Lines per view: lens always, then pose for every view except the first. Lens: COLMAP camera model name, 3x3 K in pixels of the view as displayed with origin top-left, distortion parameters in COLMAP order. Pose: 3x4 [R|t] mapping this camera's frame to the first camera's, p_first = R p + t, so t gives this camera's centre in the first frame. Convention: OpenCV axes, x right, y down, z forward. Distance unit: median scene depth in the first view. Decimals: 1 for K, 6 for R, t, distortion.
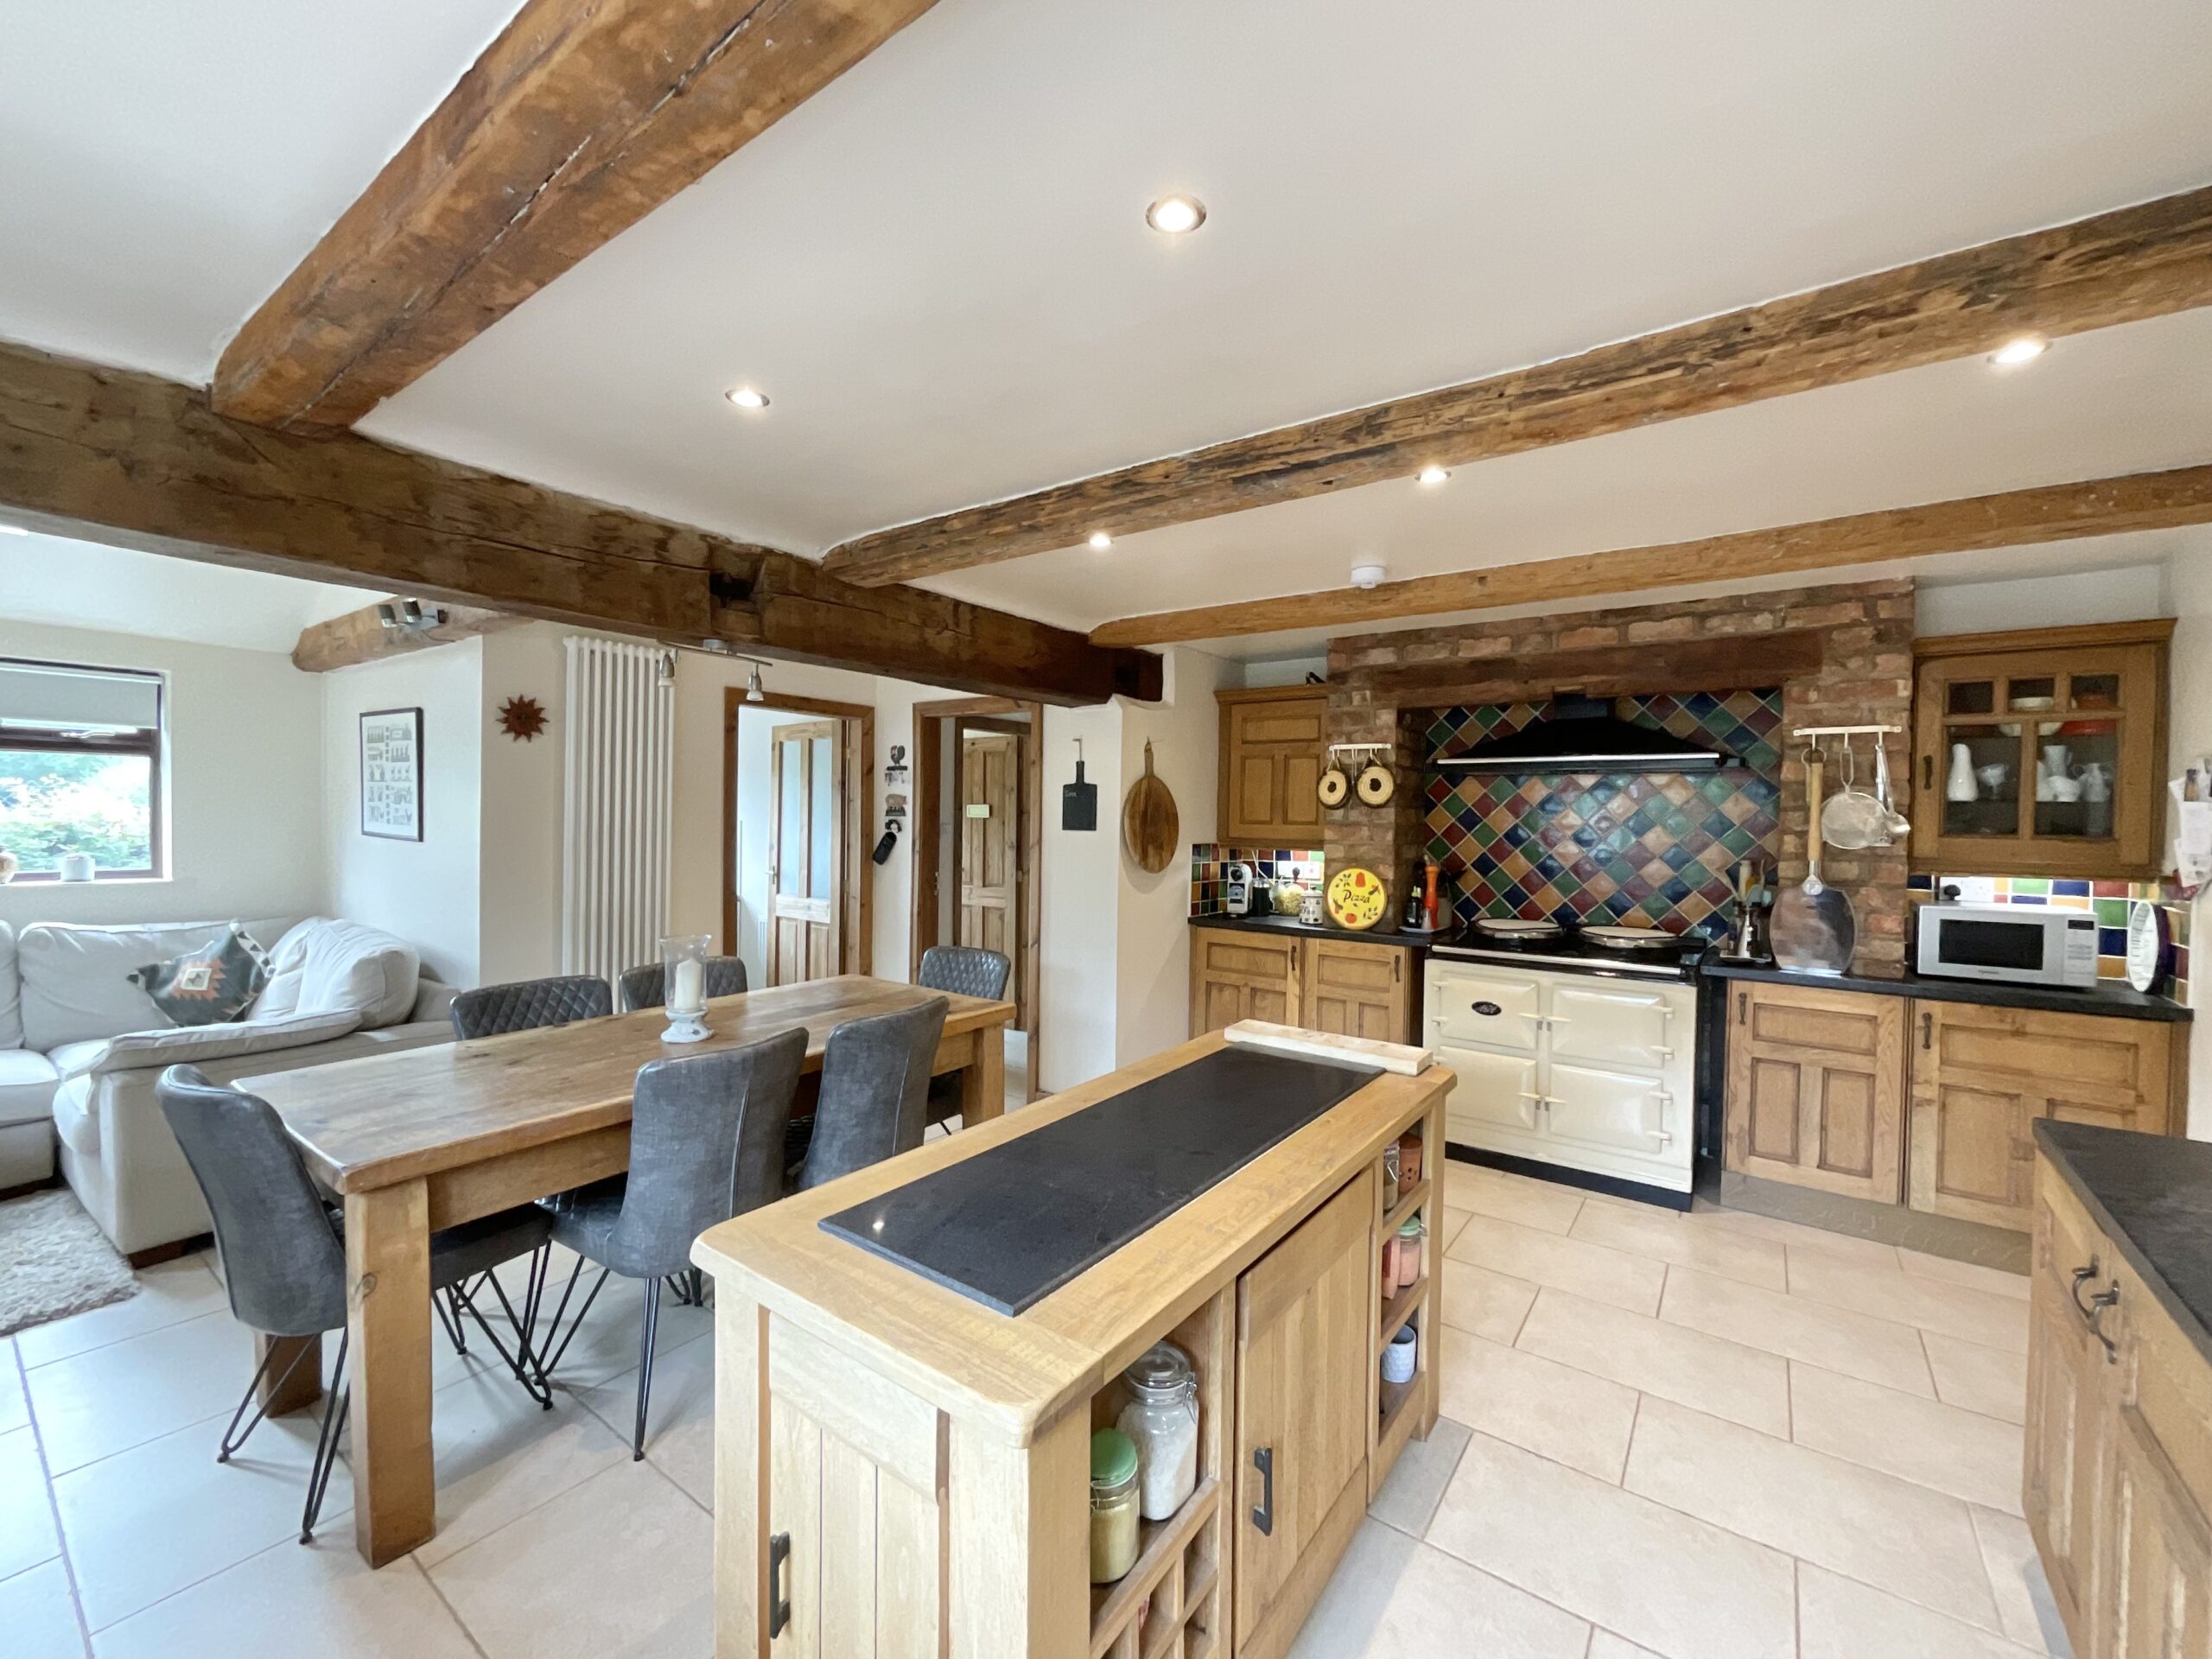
lens RADIAL K [[903.3, 0, 1106.2], [0, 903.3, 832.4], [0, 0, 1]] dist [0.000006, -0.000265]
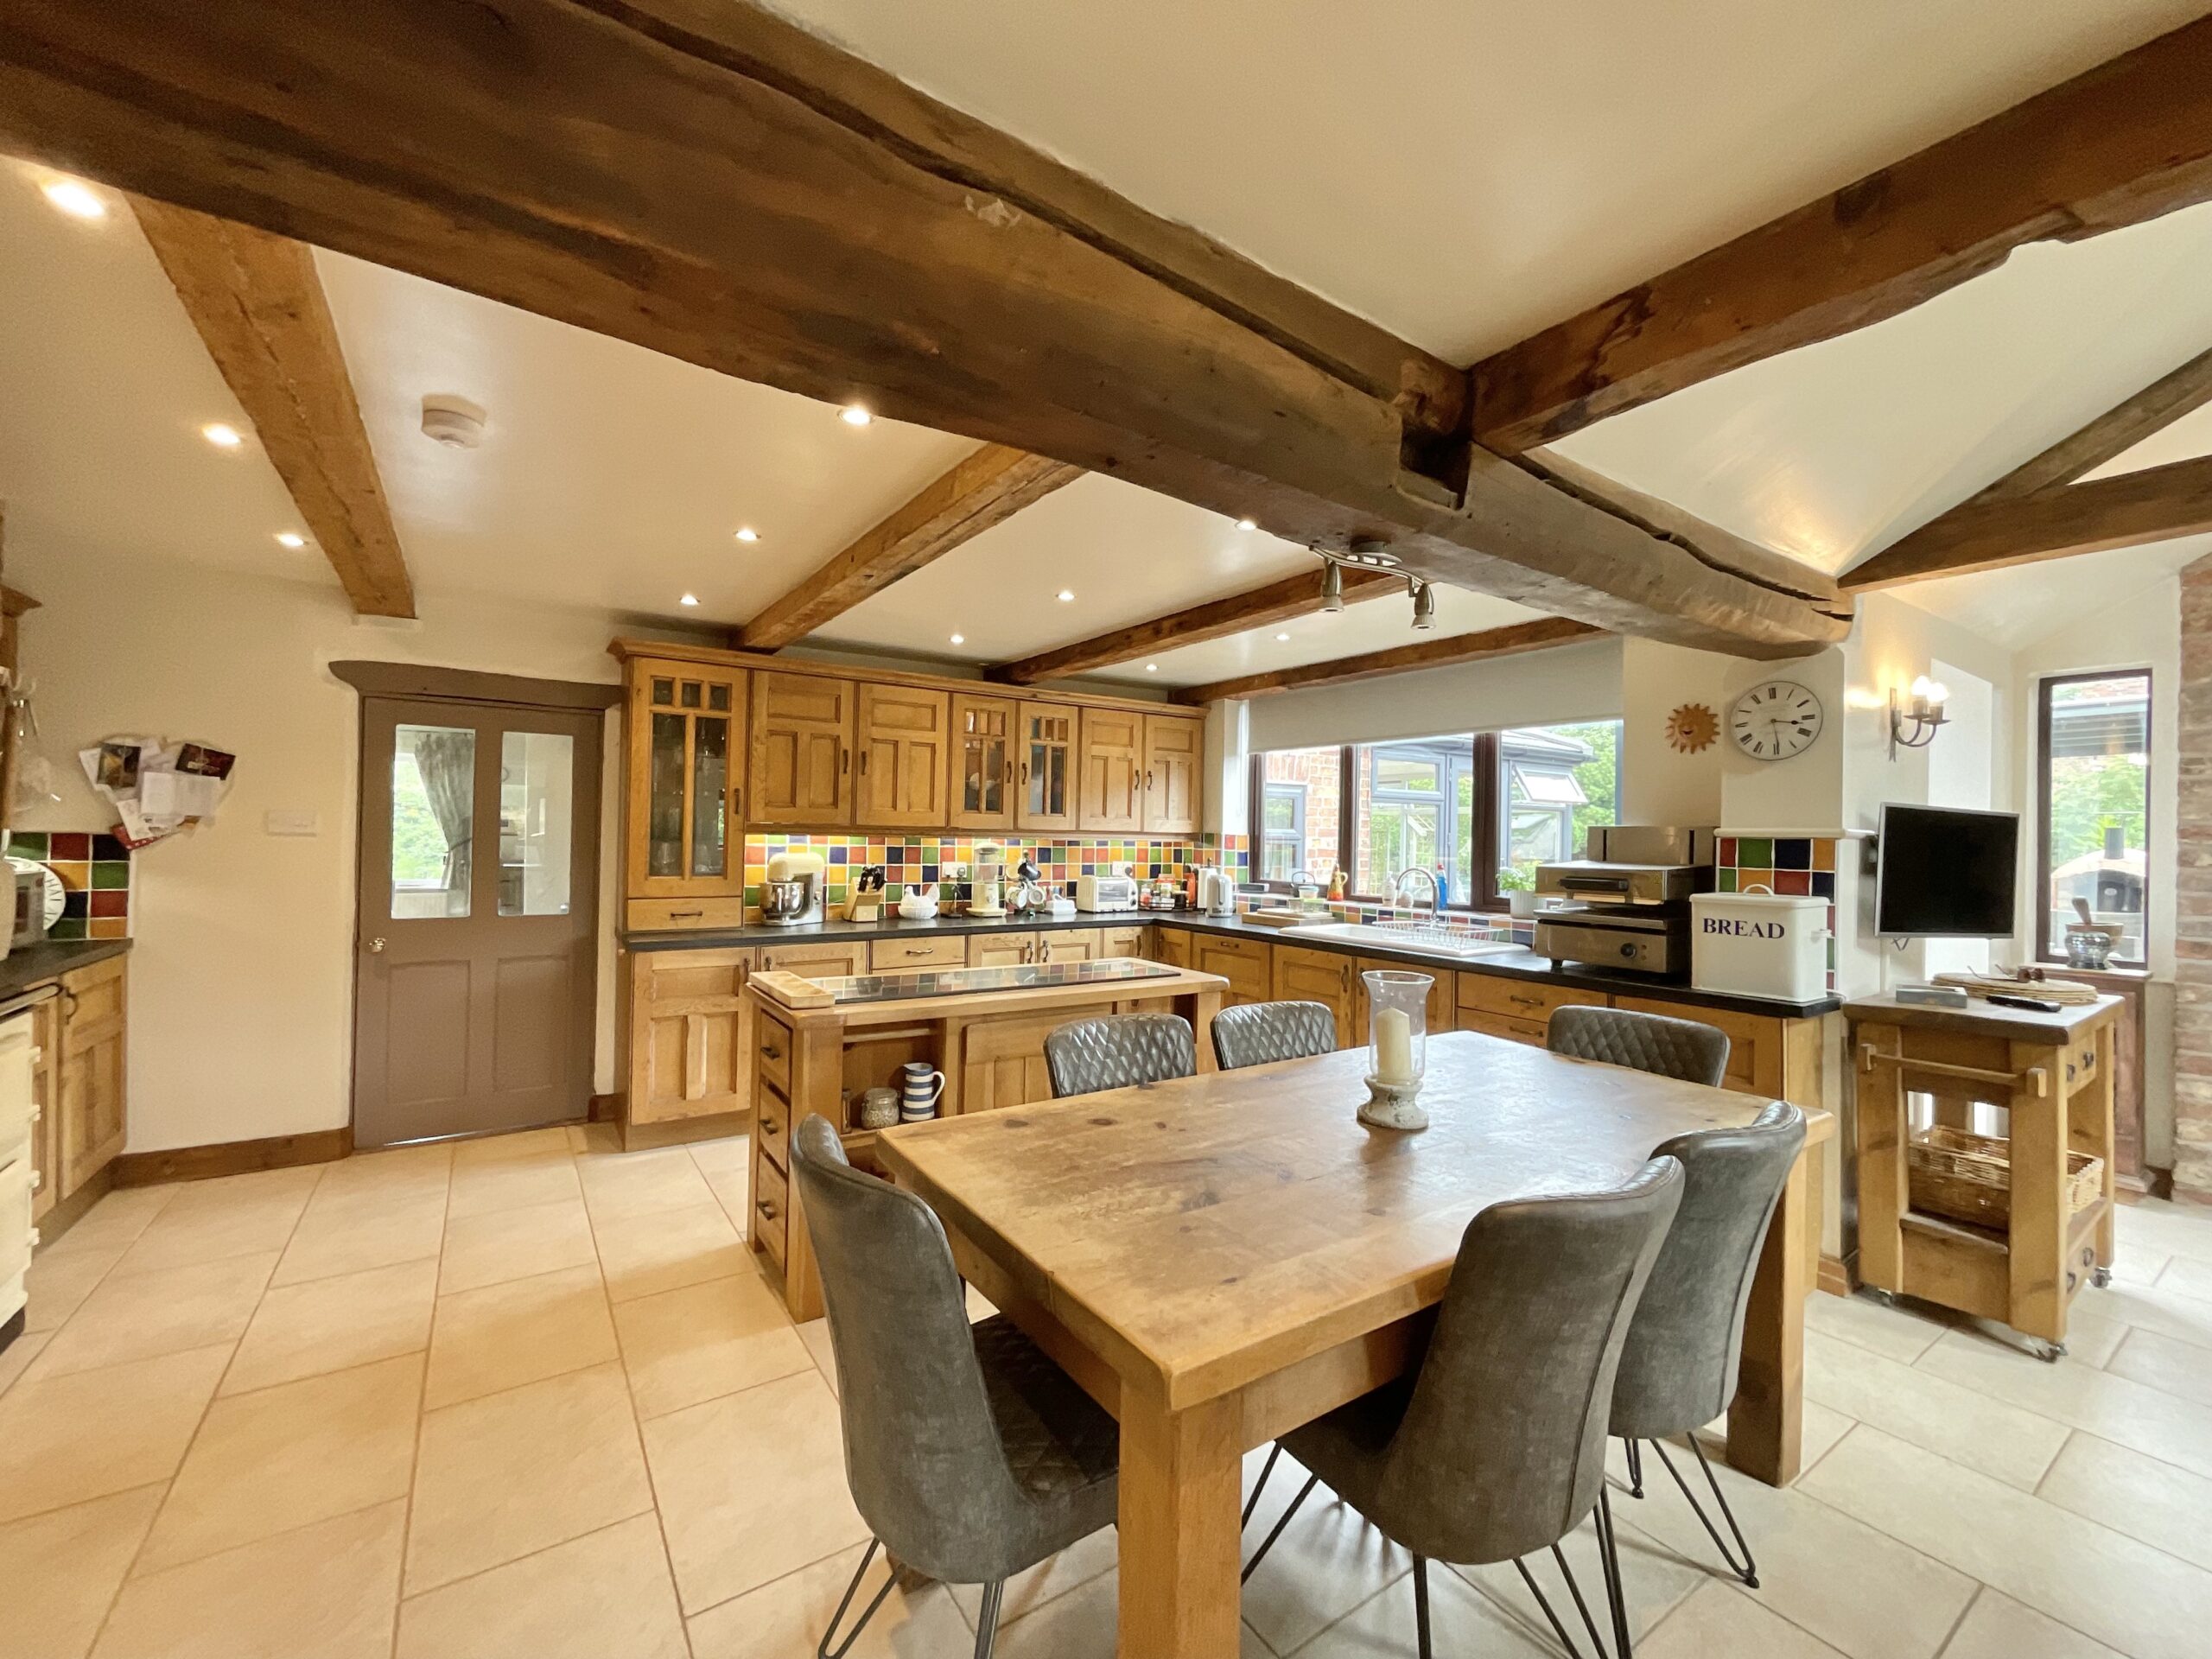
lens RADIAL K [[903.3, 0, 1106.2], [0, 903.3, 832.4], [0, 0, 1]] dist [0.000006, -0.000265]
pose [[-0.941443, -0.027909, 0.336016, -0.313792], [-0.023294, 0.999571, 0.017758, -0.002293], [-0.336367, 0.008891, -0.941689, 1.121802]]
